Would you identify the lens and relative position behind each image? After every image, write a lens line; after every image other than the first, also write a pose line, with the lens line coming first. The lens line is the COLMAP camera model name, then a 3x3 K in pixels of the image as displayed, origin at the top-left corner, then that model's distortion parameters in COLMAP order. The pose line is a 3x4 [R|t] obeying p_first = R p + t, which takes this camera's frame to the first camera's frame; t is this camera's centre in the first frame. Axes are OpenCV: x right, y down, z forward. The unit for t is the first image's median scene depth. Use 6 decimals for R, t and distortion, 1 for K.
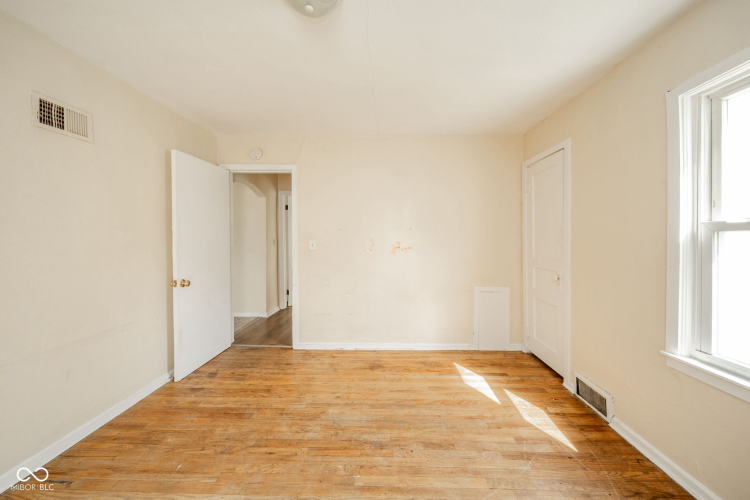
lens RADIAL K [[264.0, 0, 374.6], [0, 264.0, 247.3], [0, 0, 1]] dist [0.001521, -0.000003]
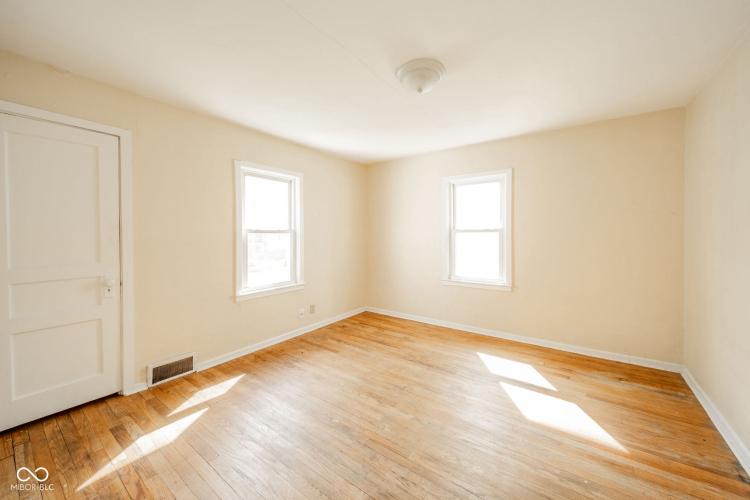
lens RADIAL K [[264.0, 0, 374.6], [0, 264.0, 247.3], [0, 0, 1]] dist [0.001521, -0.000003]
pose [[-0.823418, -0.025815, 0.566848, -0.576074], [0.021402, 0.996841, 0.076488, -0.028838], [-0.567032, 0.075113, -0.820264, 1.546948]]
